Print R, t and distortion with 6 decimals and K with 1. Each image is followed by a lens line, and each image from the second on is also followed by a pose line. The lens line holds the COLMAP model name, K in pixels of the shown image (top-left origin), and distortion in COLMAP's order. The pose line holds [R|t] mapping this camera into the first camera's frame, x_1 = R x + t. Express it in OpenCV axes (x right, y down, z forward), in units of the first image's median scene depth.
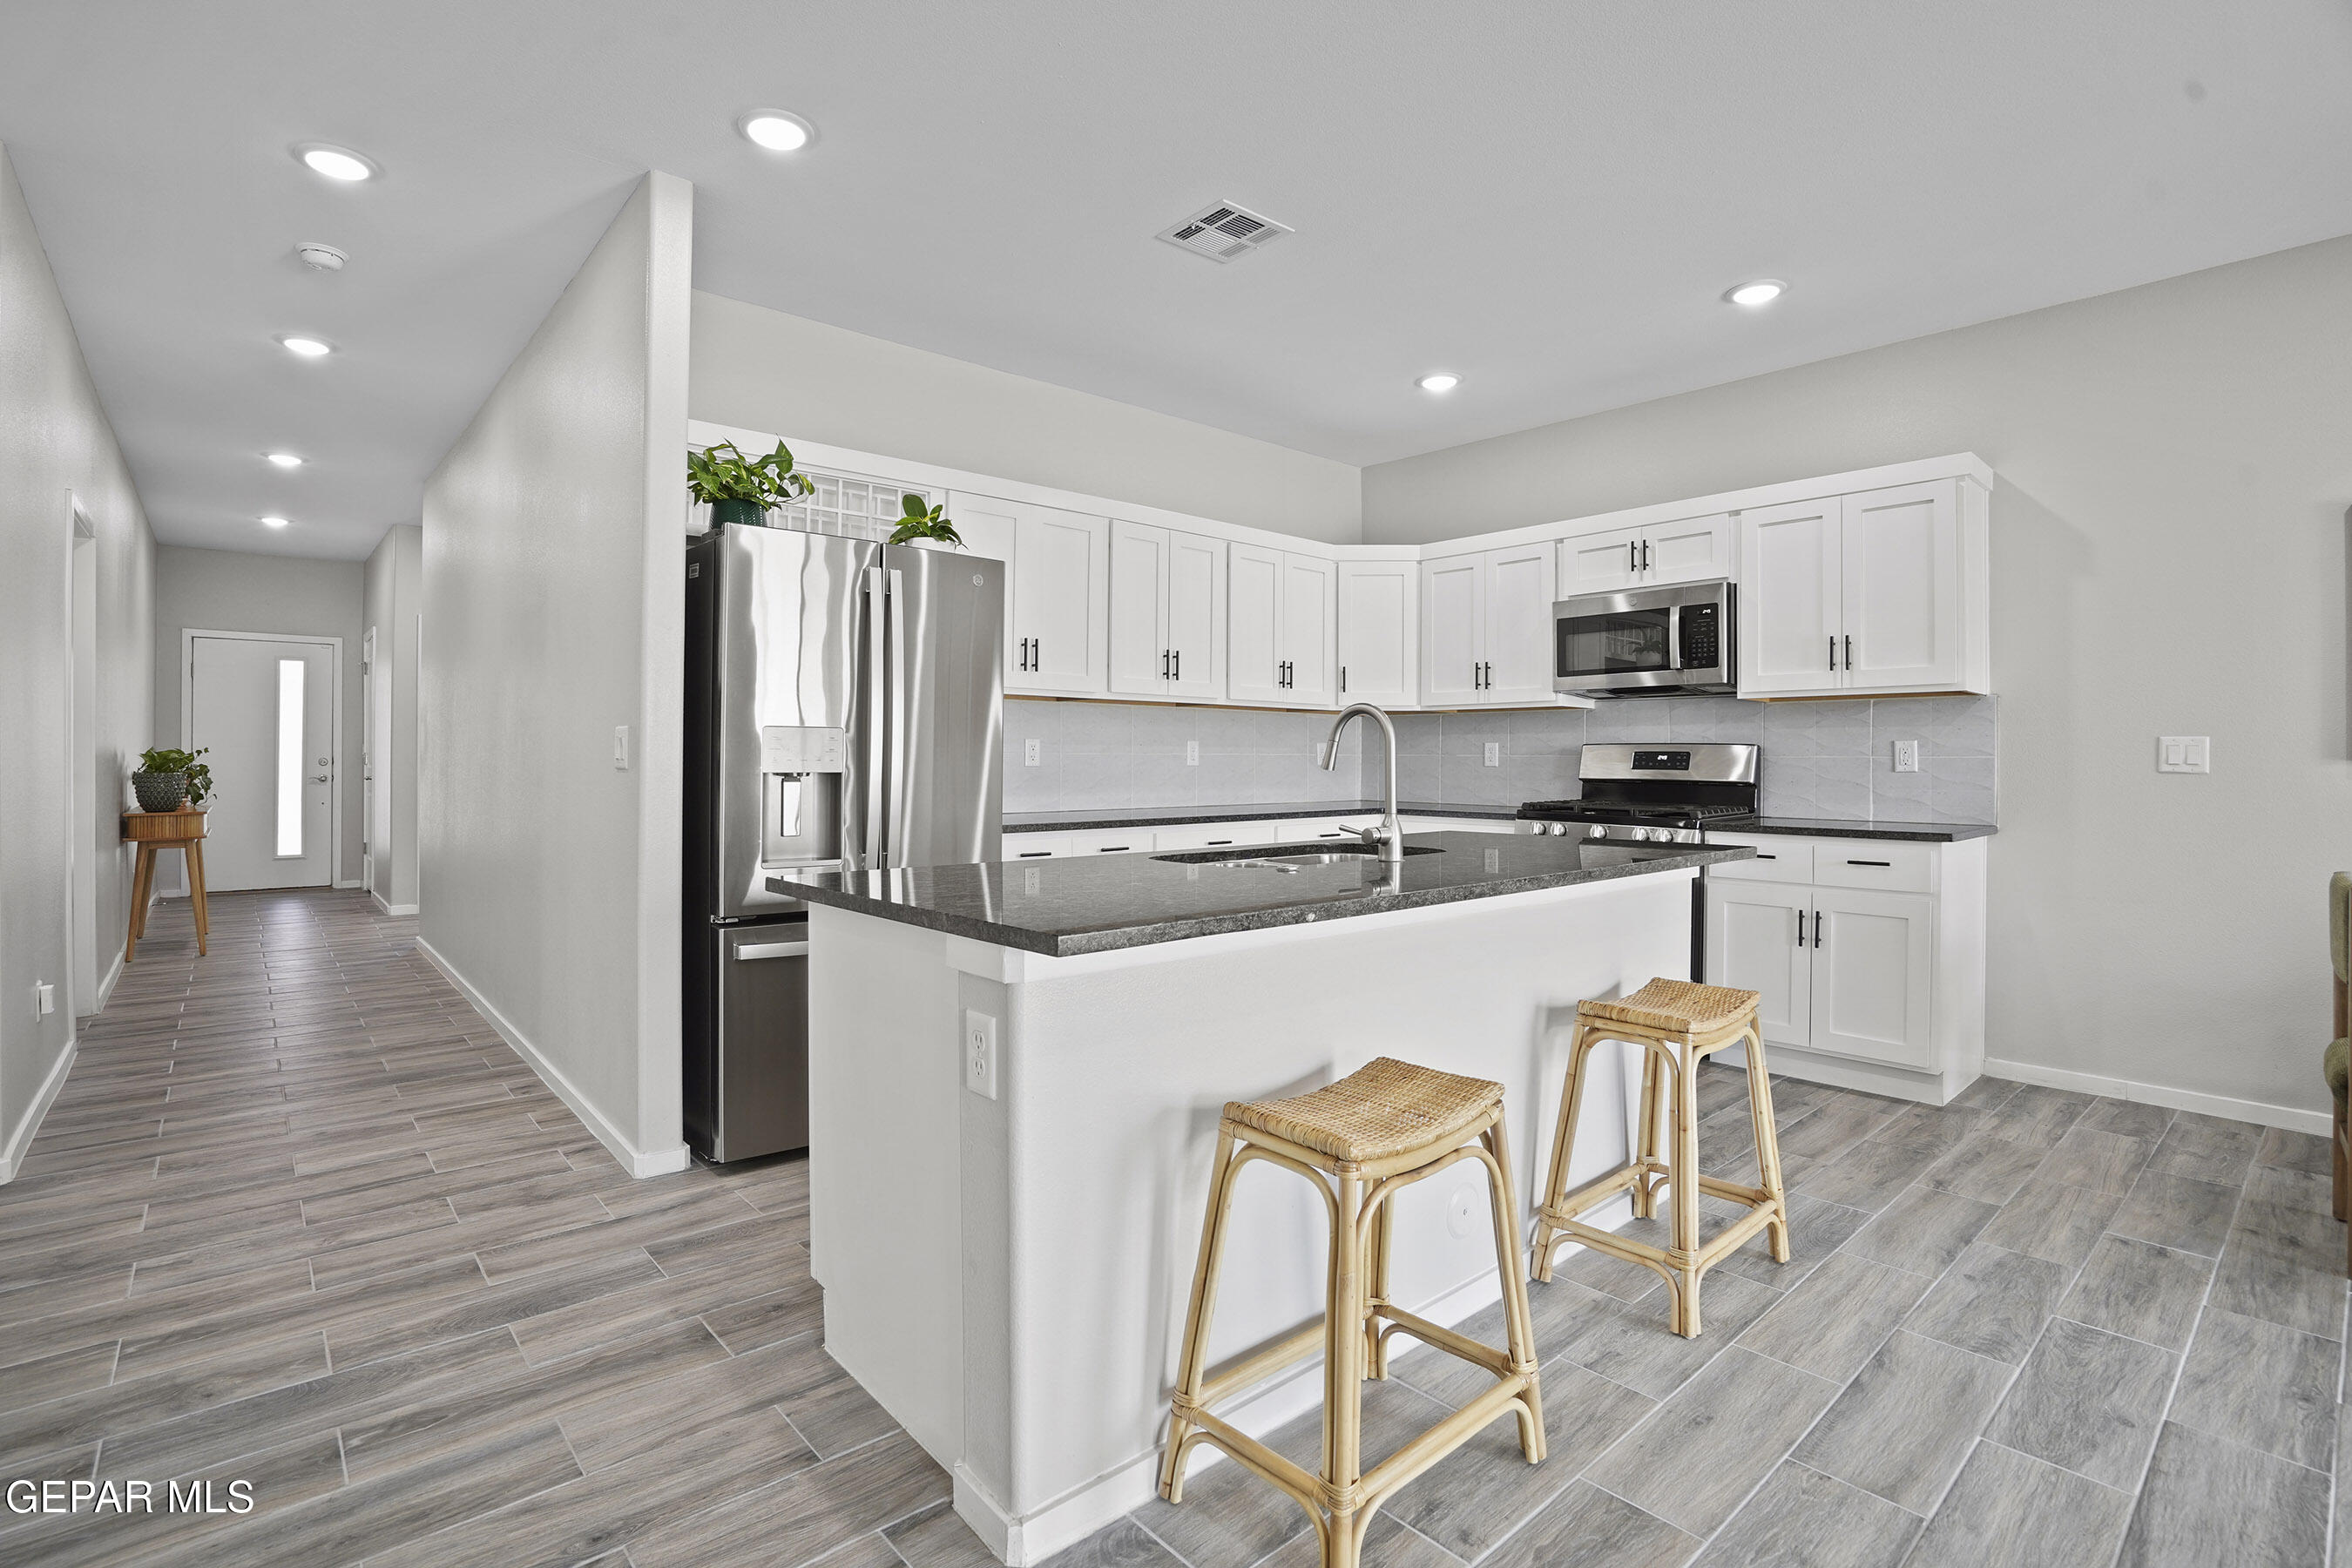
lens RADIAL K [[1099.5, 0, 1168.0], [0, 1099.5, 762.0], [0, 0, 1]] dist [-0.055853, 0.025128]
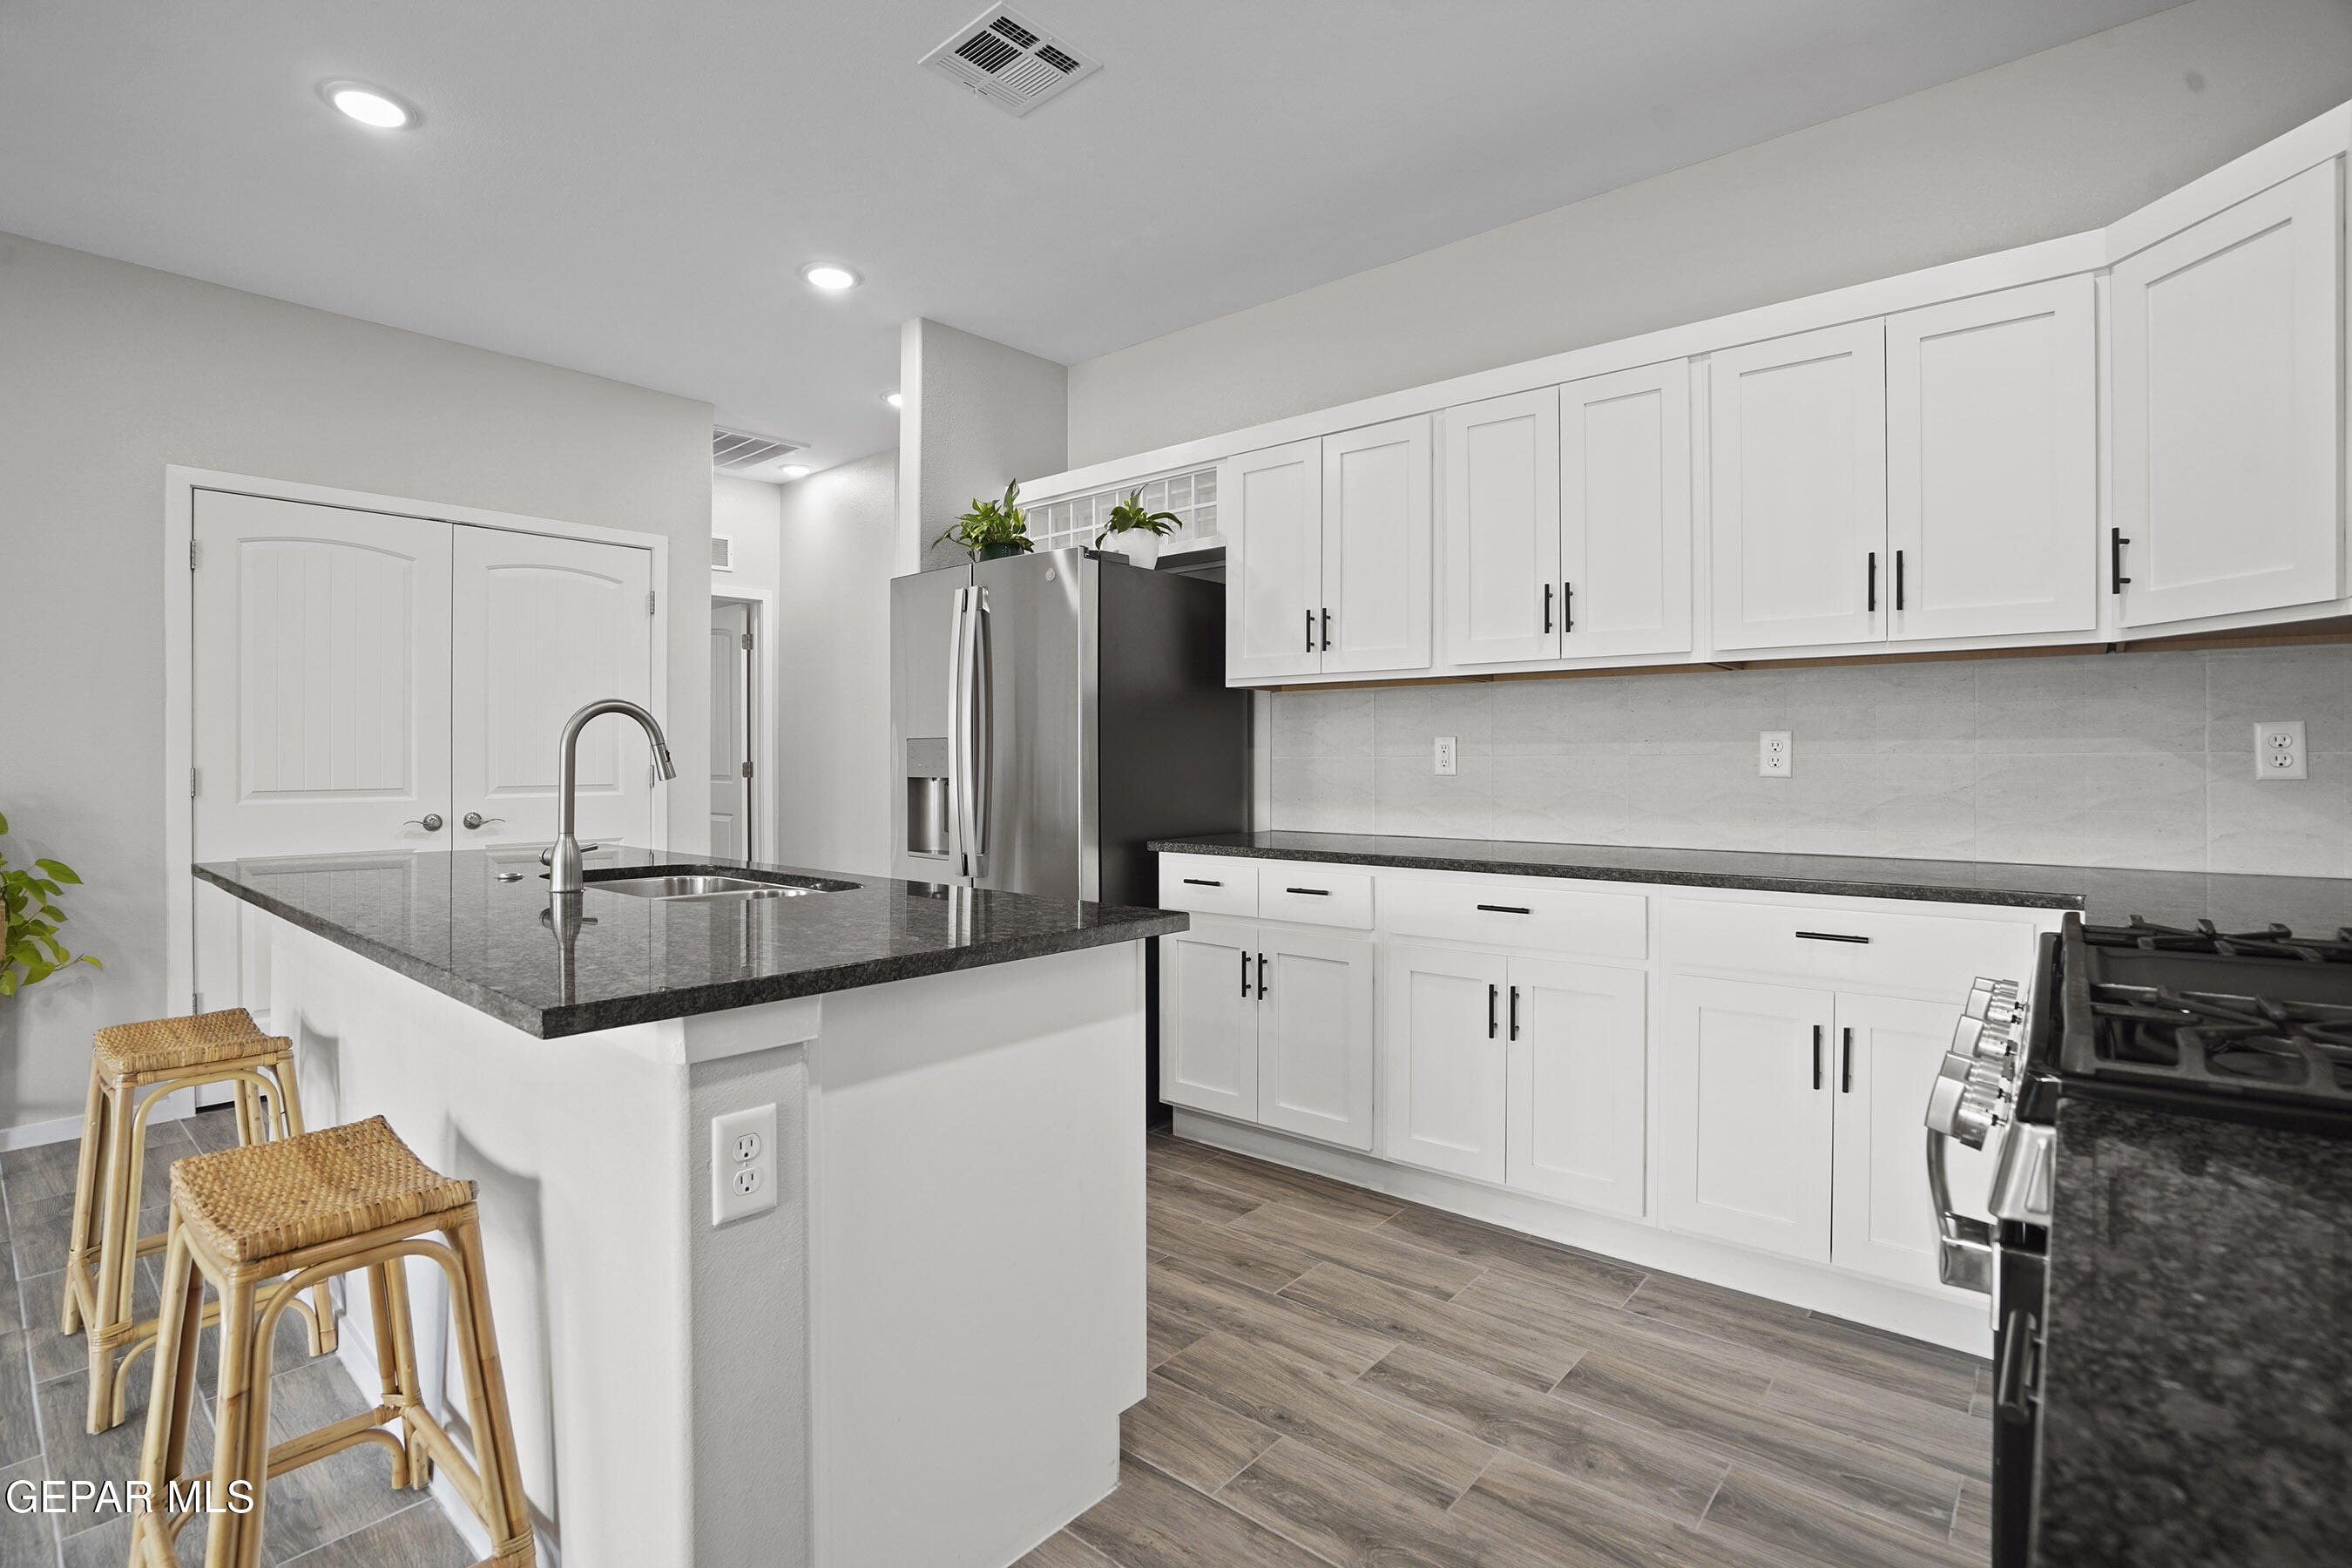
lens RADIAL K [[1099.5, 0, 1168.0], [0, 1099.5, 762.0], [0, 0, 1]] dist [-0.055853, 0.025128]
pose [[0.146660, -0.001864, -0.989185, 0.678334], [-0.000264, 0.999998, -0.001924, -0.003147], [0.989187, 0.000544, 0.146659, 0.848630]]
